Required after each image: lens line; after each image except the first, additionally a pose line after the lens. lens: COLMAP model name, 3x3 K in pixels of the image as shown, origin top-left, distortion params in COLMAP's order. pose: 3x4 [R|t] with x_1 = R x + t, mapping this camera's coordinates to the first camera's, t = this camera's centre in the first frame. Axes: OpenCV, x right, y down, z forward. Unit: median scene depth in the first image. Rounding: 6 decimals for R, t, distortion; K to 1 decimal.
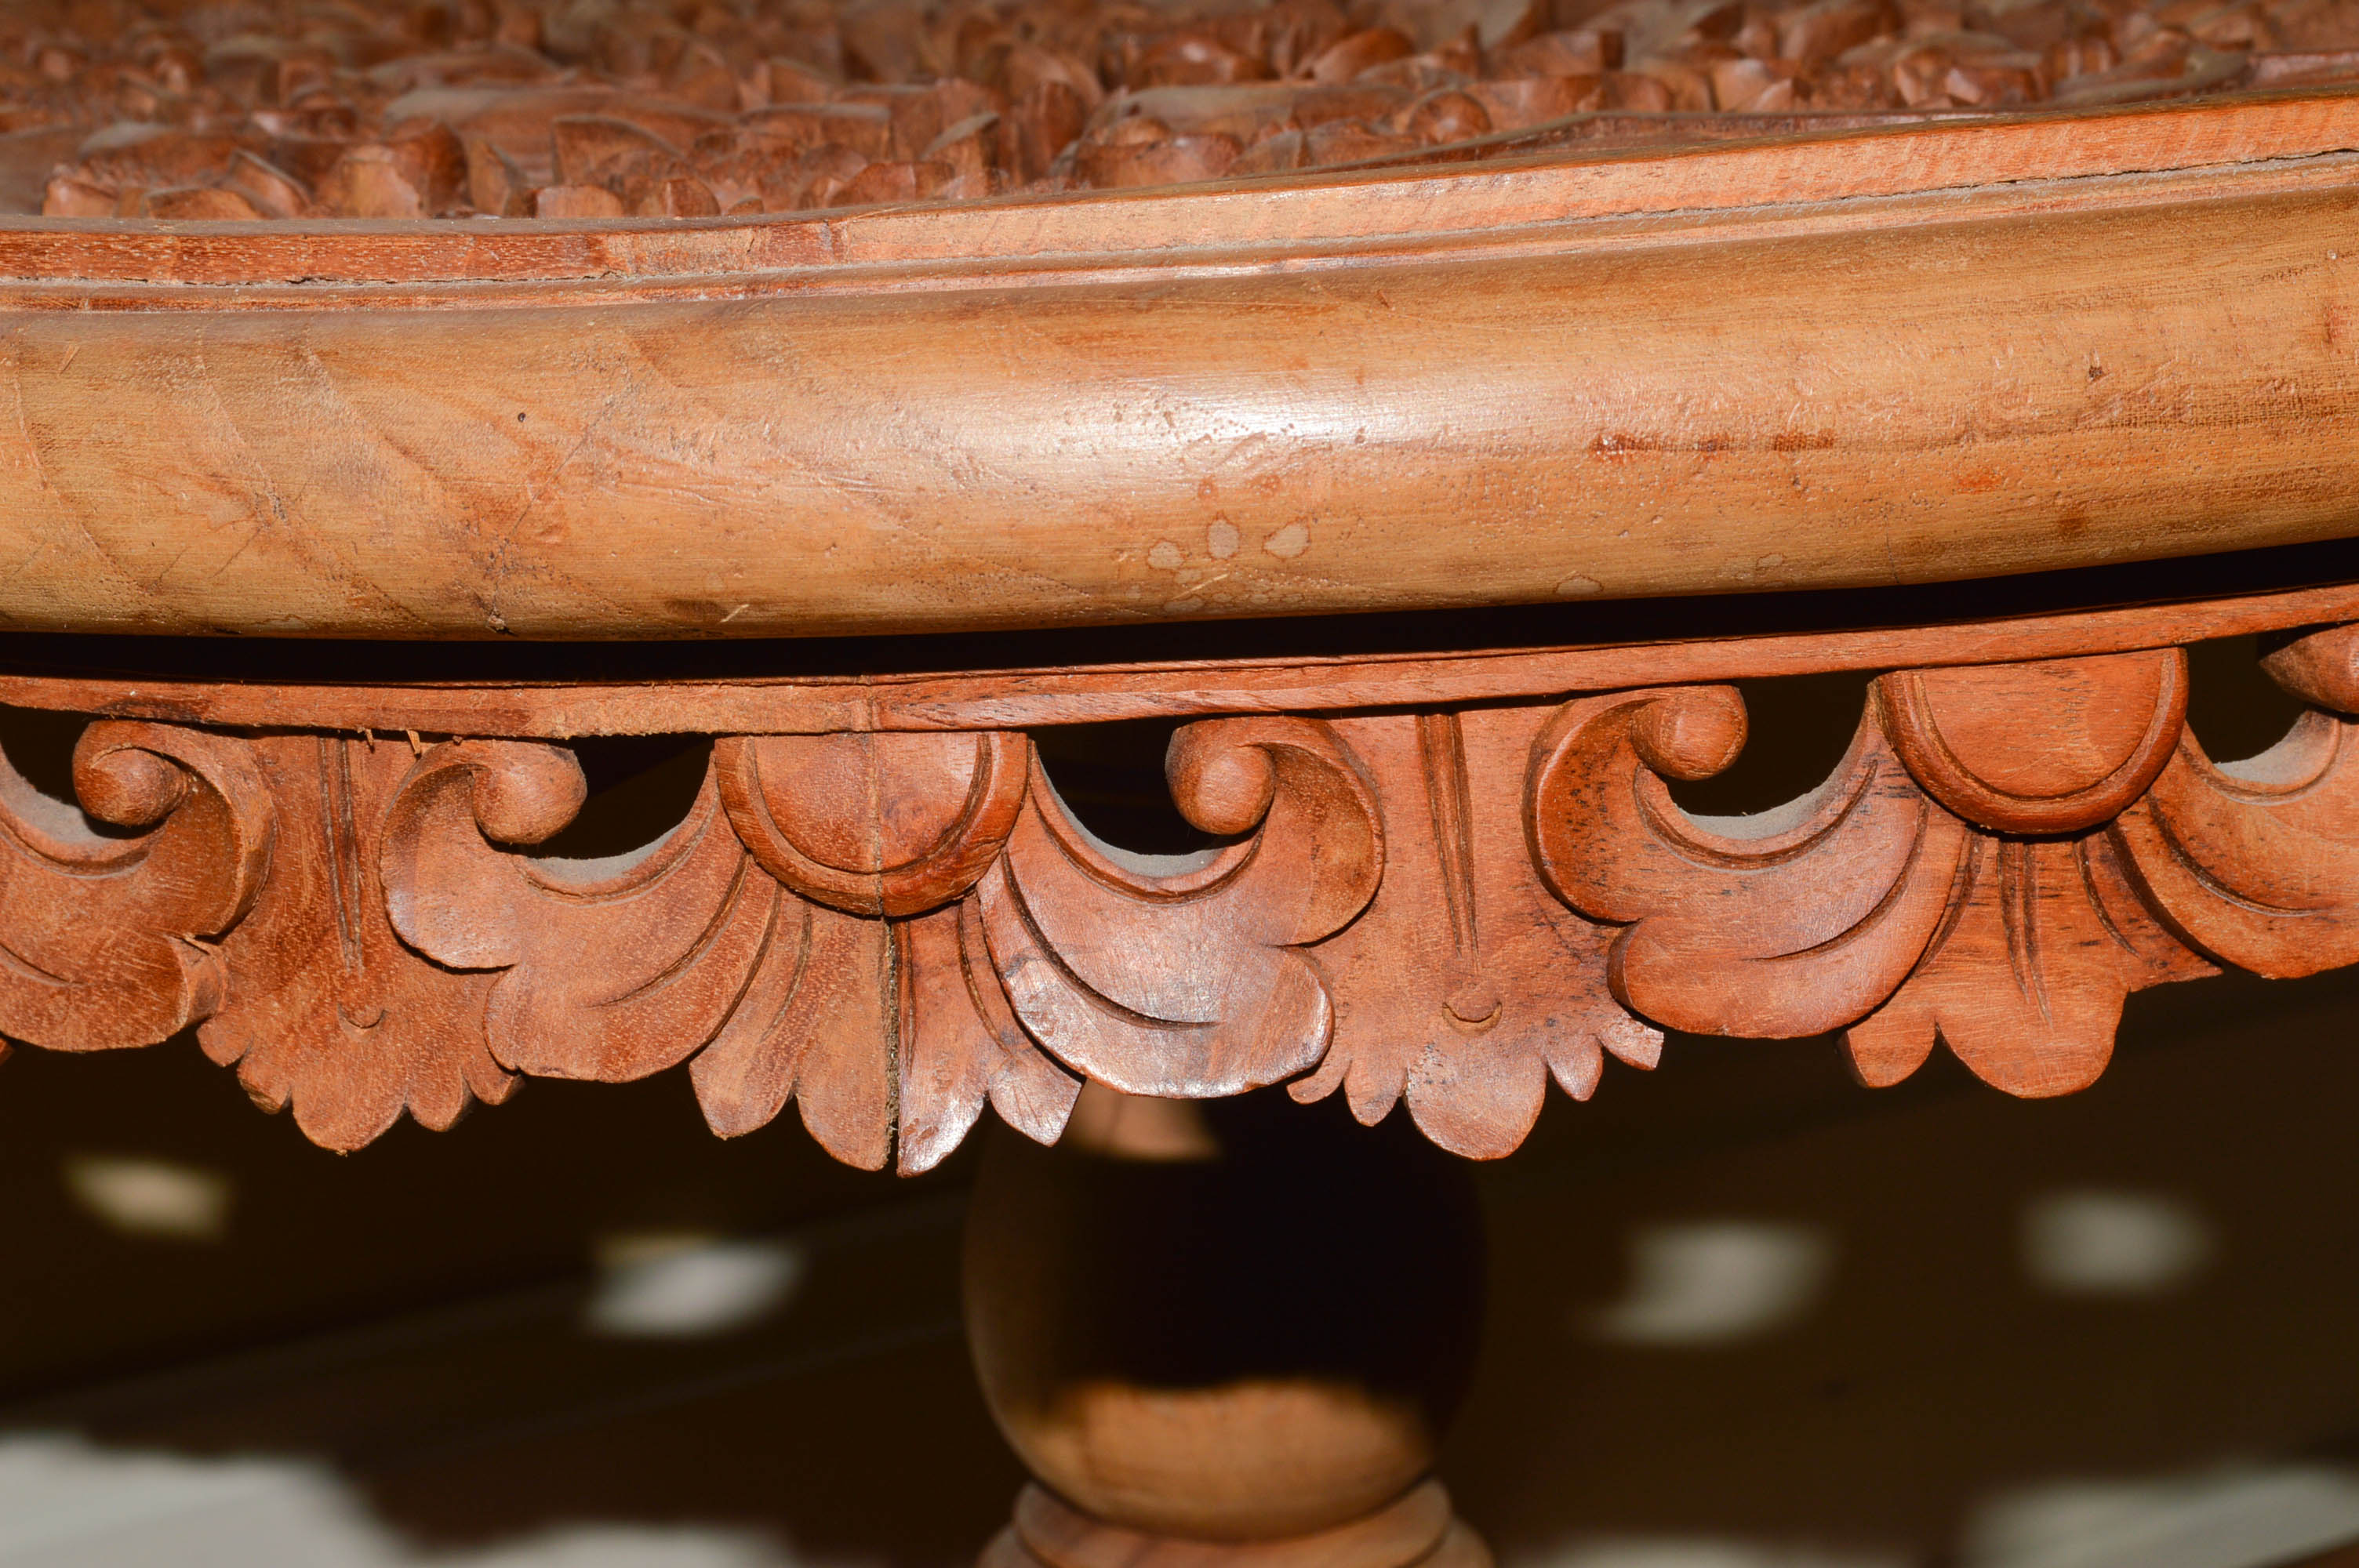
lens RADIAL K [[4674.1, 0, 1170.4], [0, 4674.1, 779.5], [0, 0, 1]] dist [0.040628, 0.000000]
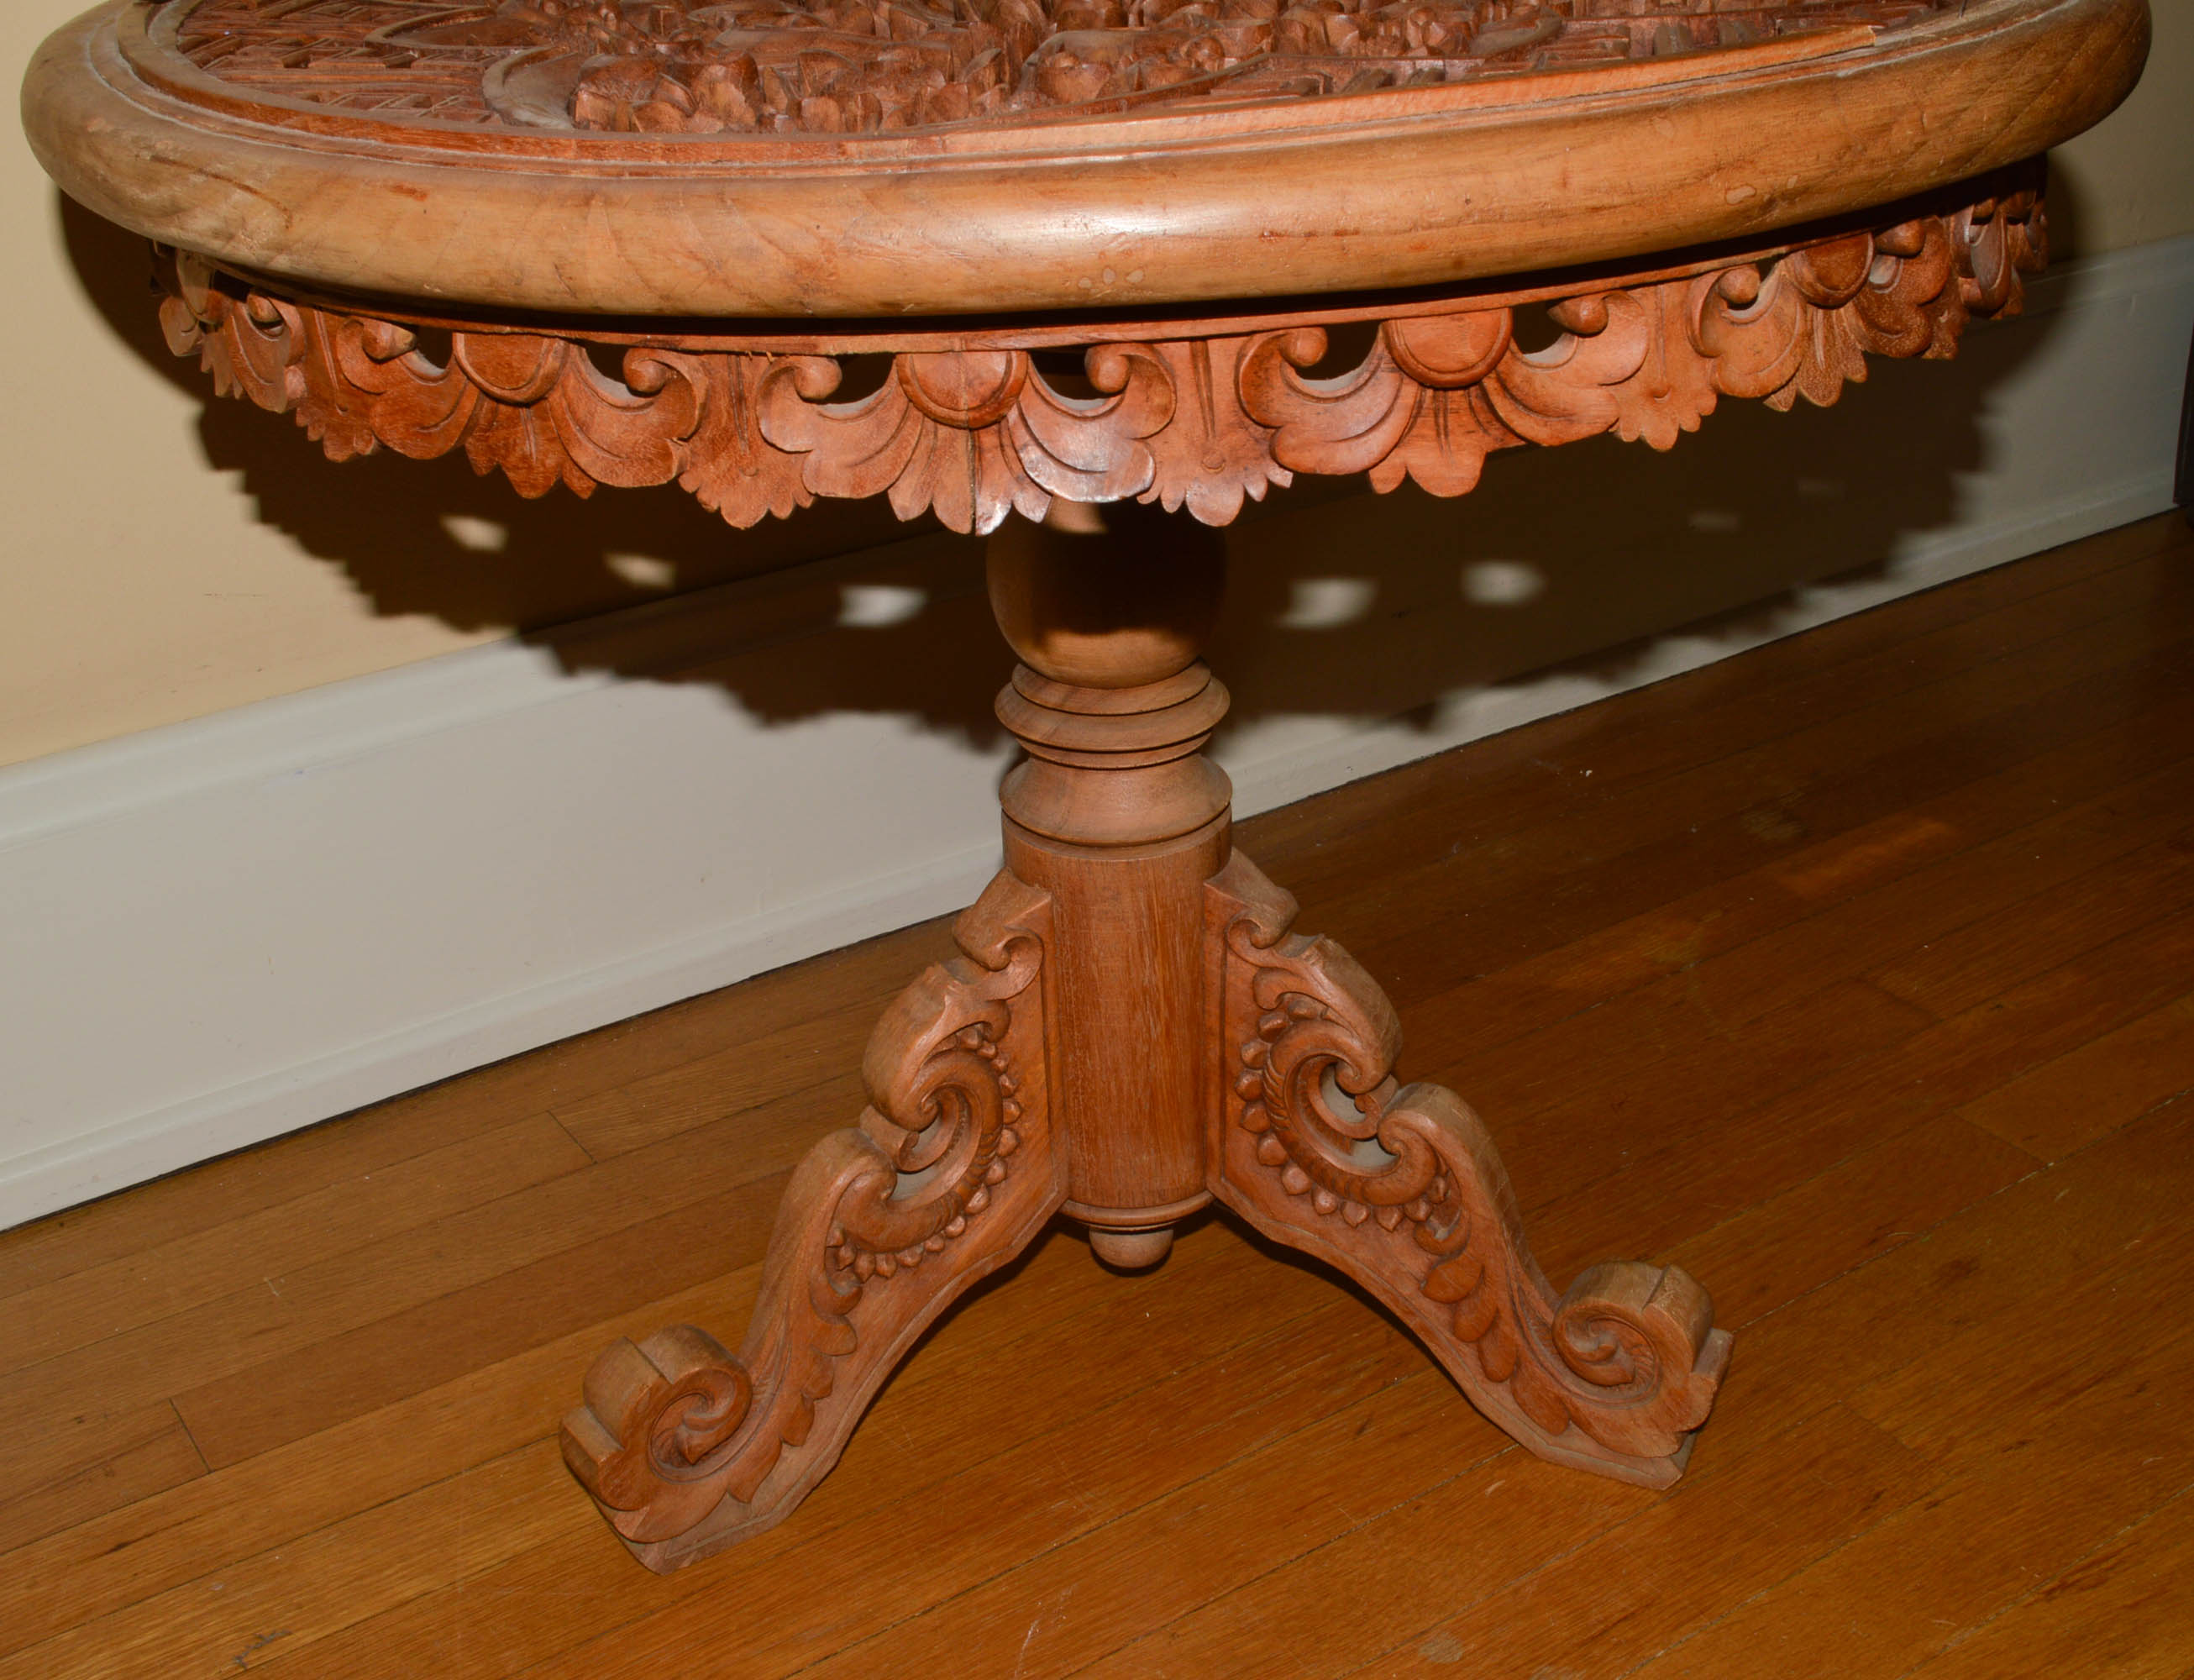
lens RADIAL K [[2575.3, 0, 1101.8], [0, 2575.3, 843.0], [0, 0, 1]] dist [-0.070518, 0.000000]
pose [[0.999820, -0.014510, 0.012193, -0.011827], [0.011538, 0.976364, 0.215827, -0.046645], [-0.015036, -0.215647, 0.976356, -0.333497]]
